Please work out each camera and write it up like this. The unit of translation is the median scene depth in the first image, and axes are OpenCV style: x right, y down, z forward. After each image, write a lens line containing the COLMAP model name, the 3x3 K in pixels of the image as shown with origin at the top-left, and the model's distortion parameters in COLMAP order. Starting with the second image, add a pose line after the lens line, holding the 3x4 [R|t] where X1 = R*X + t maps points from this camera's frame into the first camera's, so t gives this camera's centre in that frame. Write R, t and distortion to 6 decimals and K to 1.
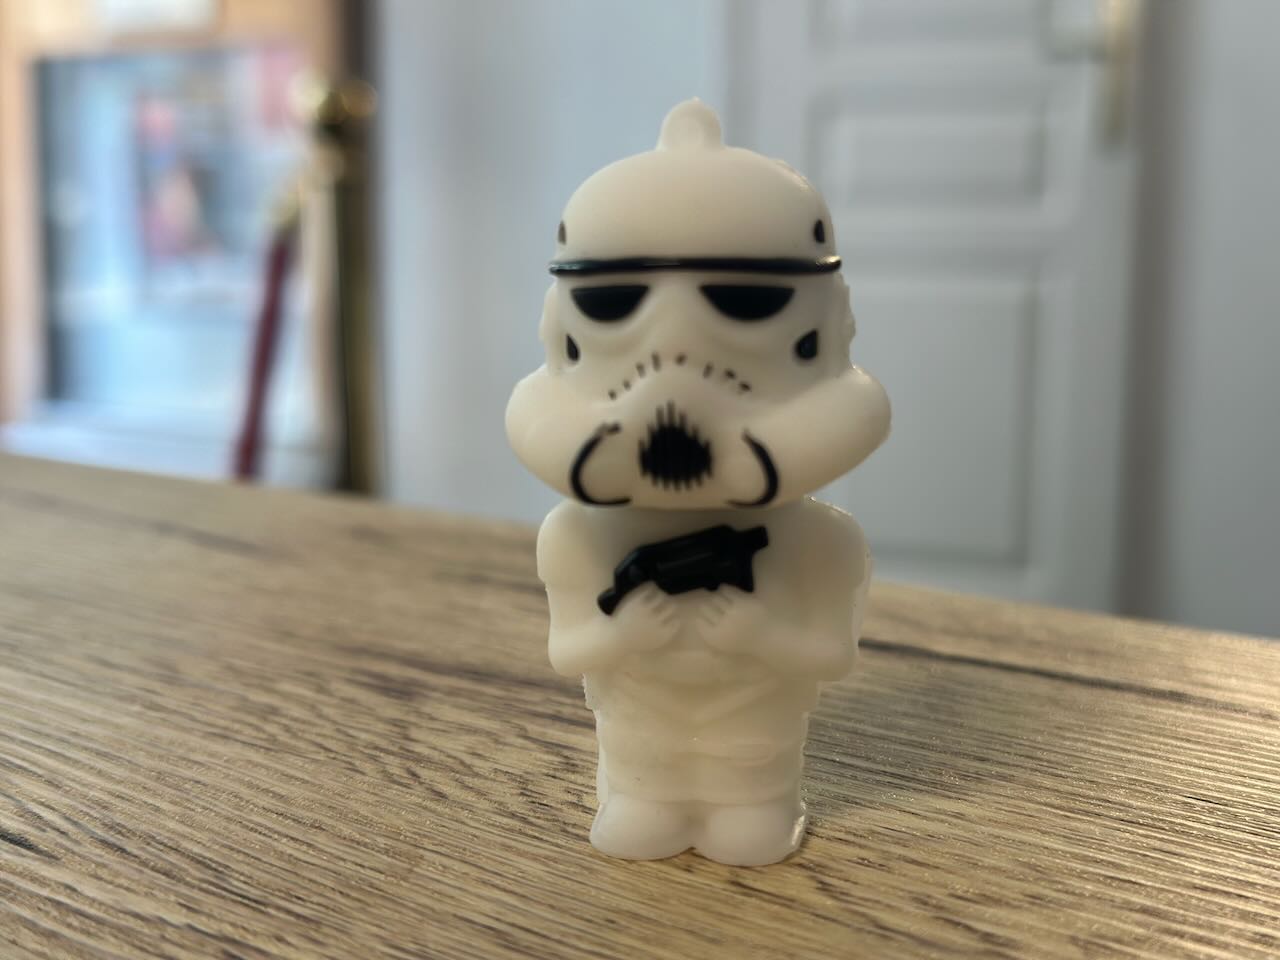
lens RADIAL K [[1843.7, 0, 640.0], [0, 1843.7, 480.0], [0, 0, 1]] dist [0.168059, -0.535945]
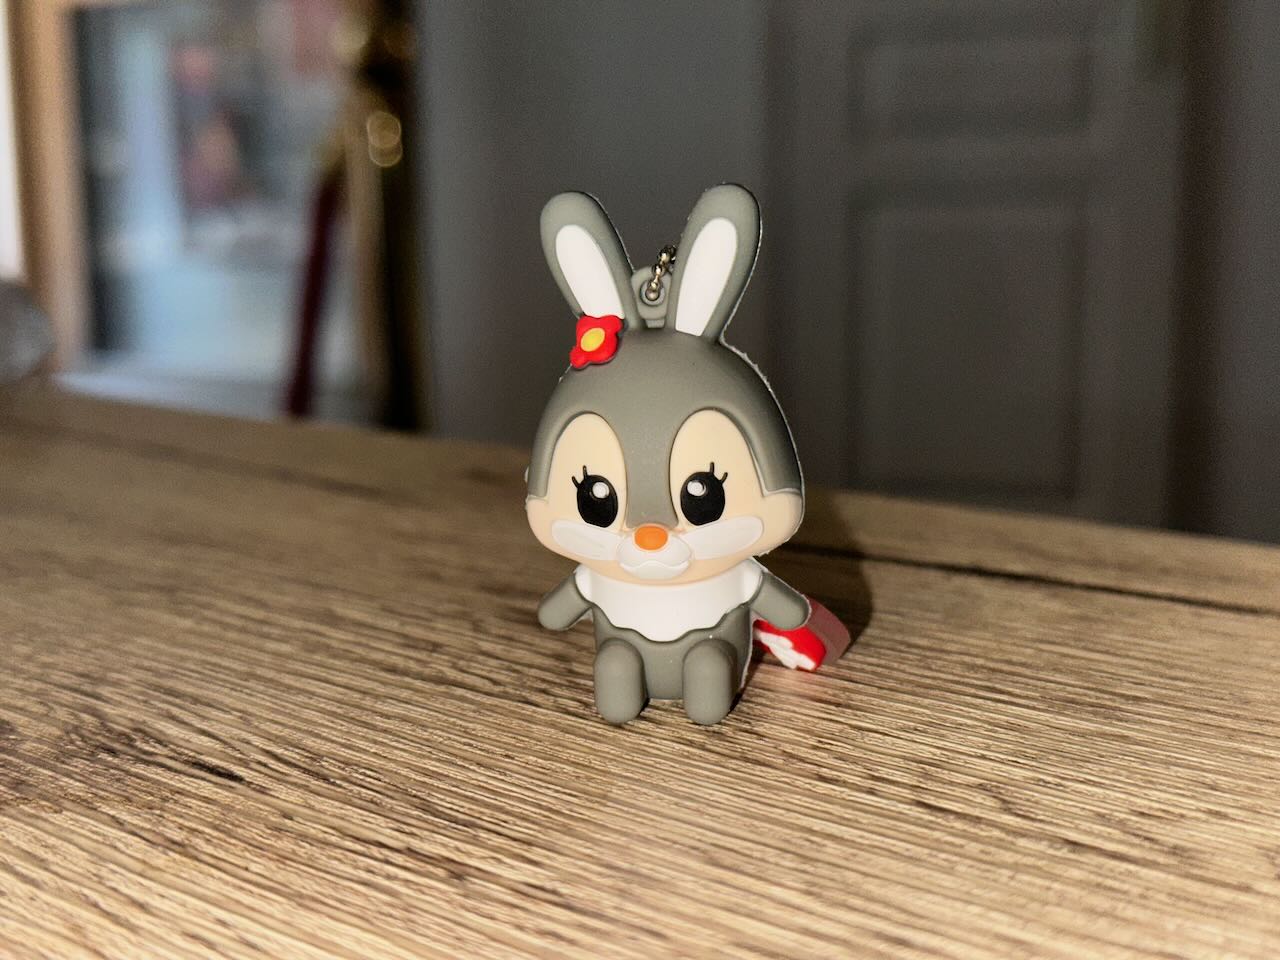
lens RADIAL K [[1843.7, 0, 640.0], [0, 1843.7, 480.0], [0, 0, 1]] dist [0.168059, -0.535945]
pose [[0.999644, -0.018675, -0.019041, -0.073810], [0.019302, 0.999258, 0.033323, -0.002054], [0.018405, -0.033679, 0.999263, -0.035288]]
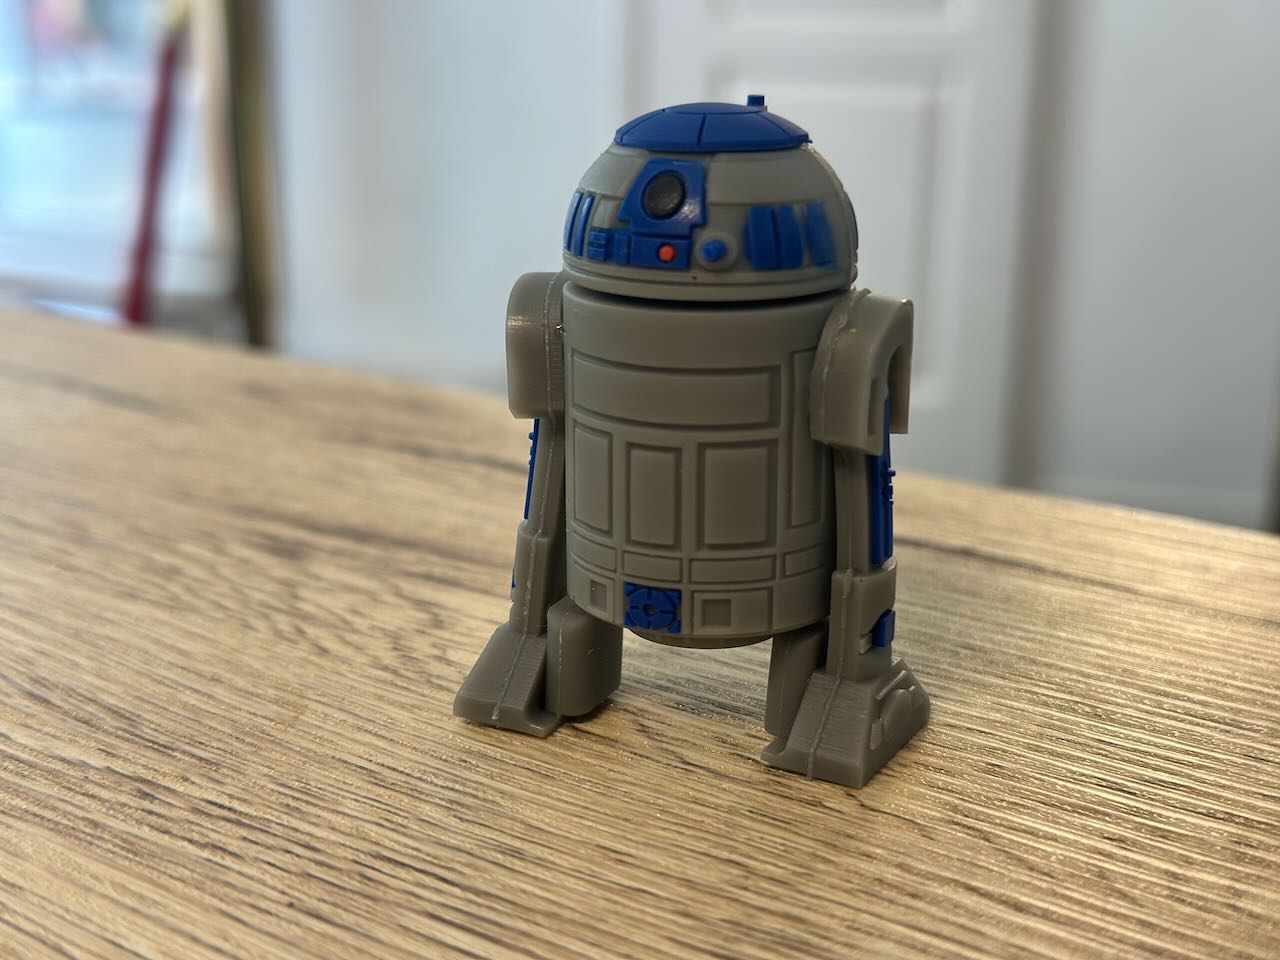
lens RADIAL K [[1843.7, 0, 640.0], [0, 1843.7, 480.0], [0, 0, 1]] dist [0.168059, -0.535945]
pose [[0.998744, -0.003342, 0.049985, 0.033329], [-0.002044, 0.994222, 0.107324, -0.062408], [-0.050055, -0.107292, 0.992967, -0.154992]]
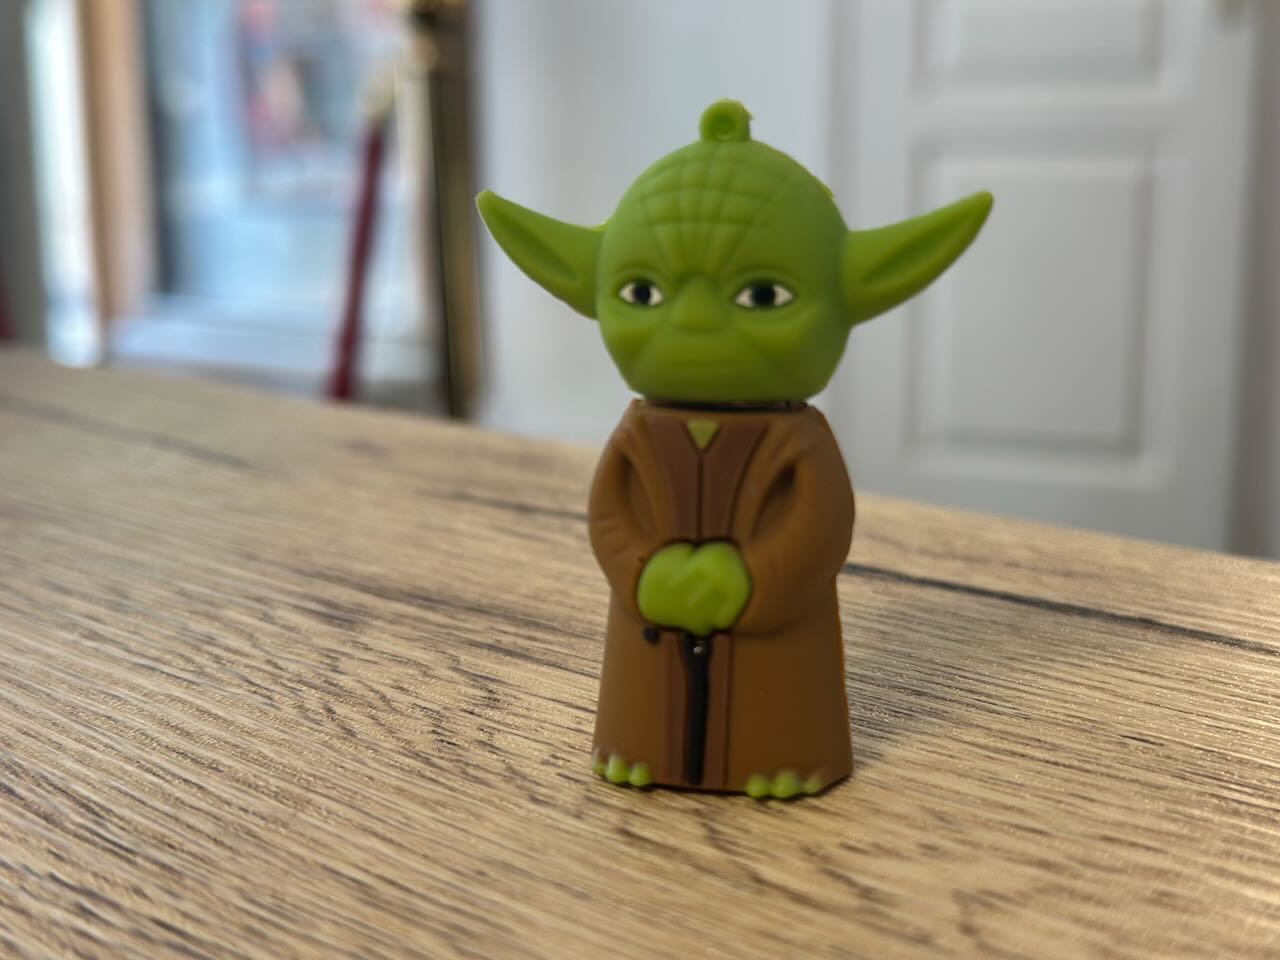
lens RADIAL K [[1852.3, 0, 659.1], [0, 1852.3, 477.3], [0, 0, 1]] dist [0.183625, -0.525182]
pose [[0.998430, -0.005601, -0.055726, 0.111495], [0.008859, 0.998254, 0.058398, -0.019608], [0.055302, -0.058800, 0.996737, 0.044144]]
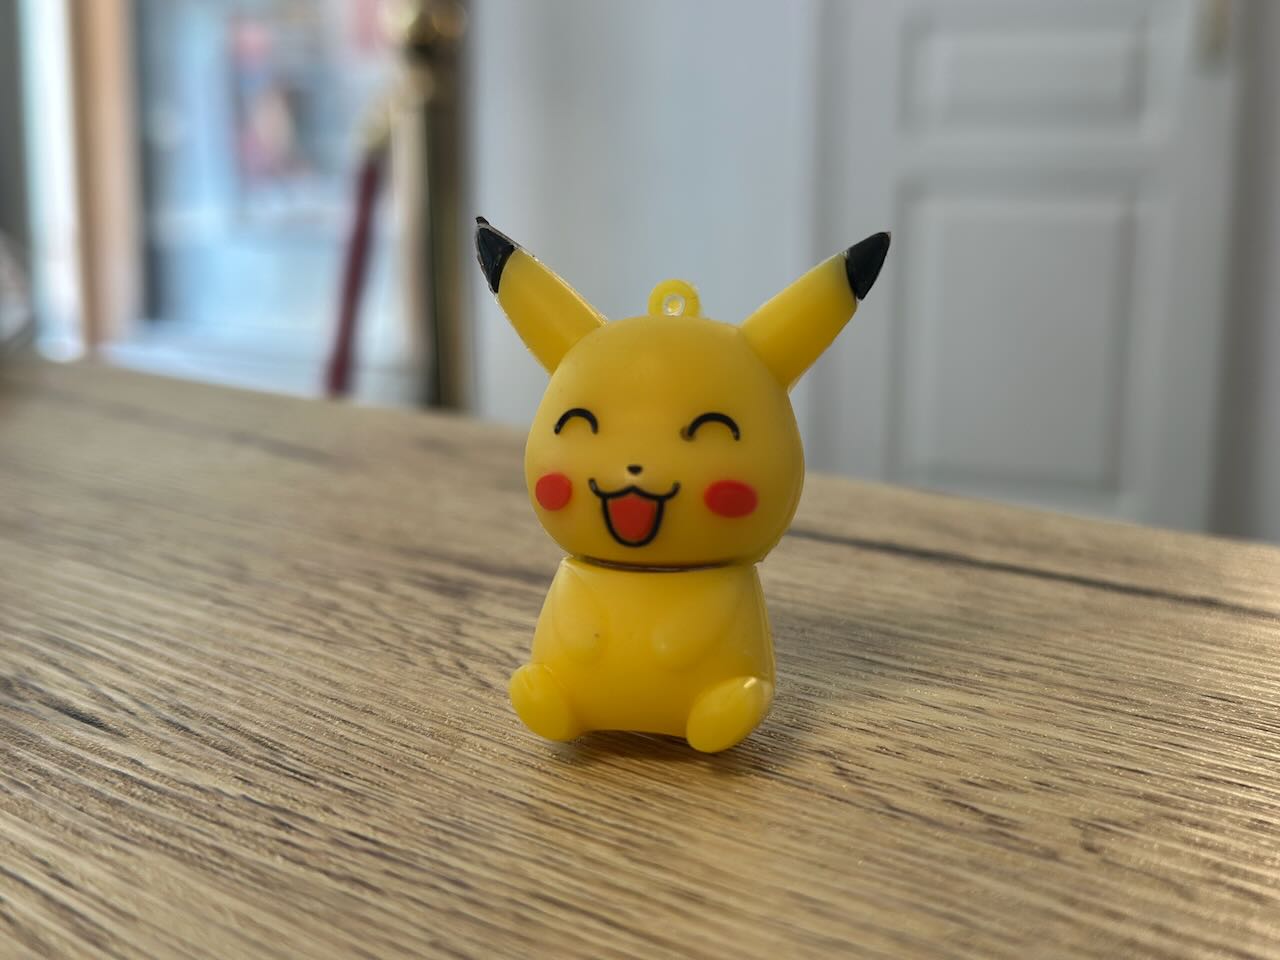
lens RADIAL K [[1843.7, 0, 640.0], [0, 1843.7, 480.0], [0, 0, 1]] dist [0.168059, -0.535945]
pose [[0.998750, 0.007723, -0.049383, 0.031688], [-0.005704, 0.999146, 0.040913, 0.010282], [0.049657, -0.040580, 0.997942, -0.041316]]
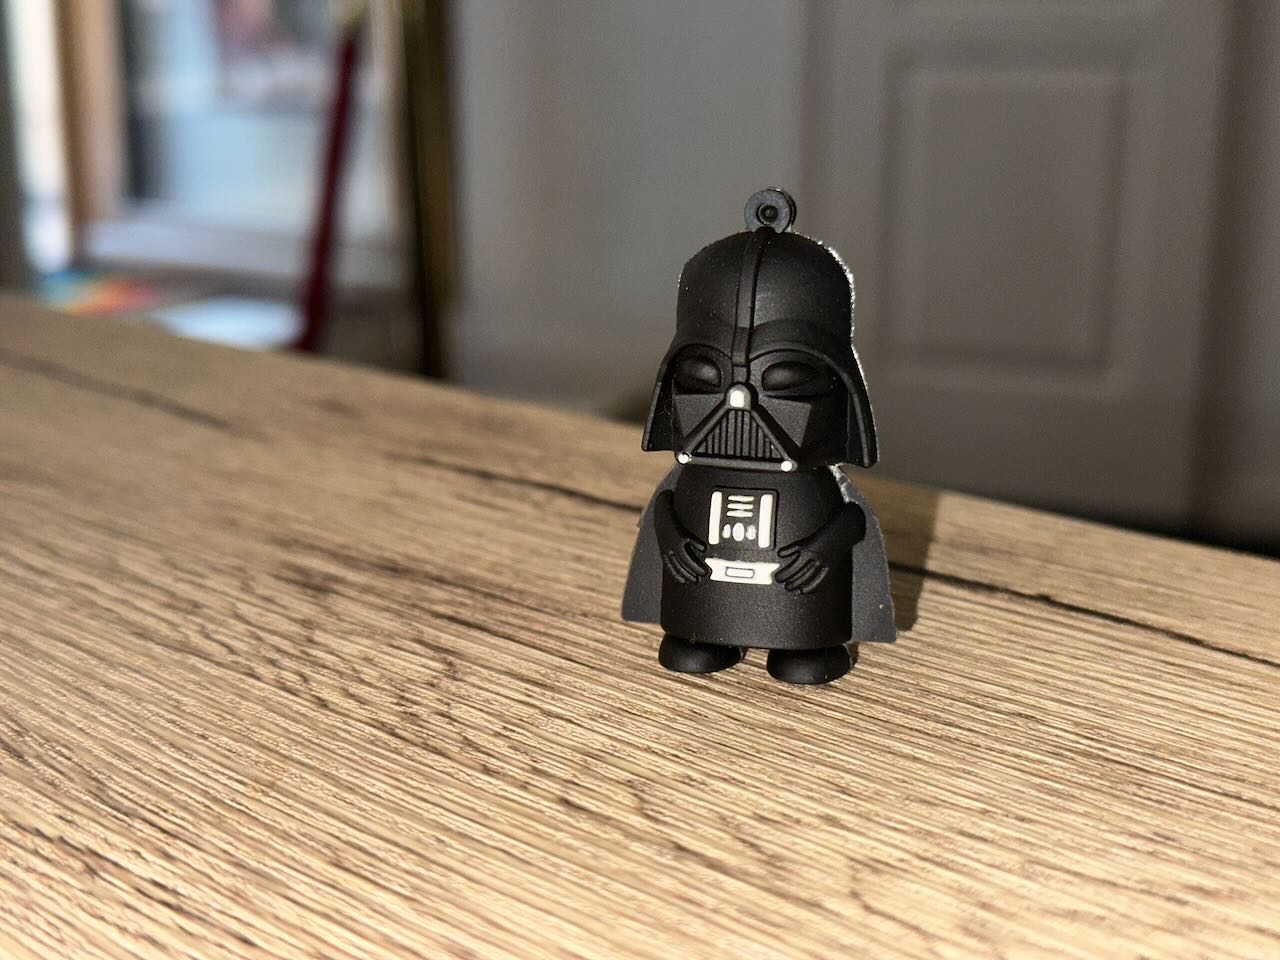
lens RADIAL K [[1852.3, 0, 659.1], [0, 1852.3, 477.3], [0, 0, 1]] dist [0.183625, -0.525182]
pose [[0.999097, 0.004998, -0.042203, 0.136701], [-0.000211, 0.993633, 0.112663, -0.085956], [0.042498, -0.112553, 0.992737, -0.060726]]
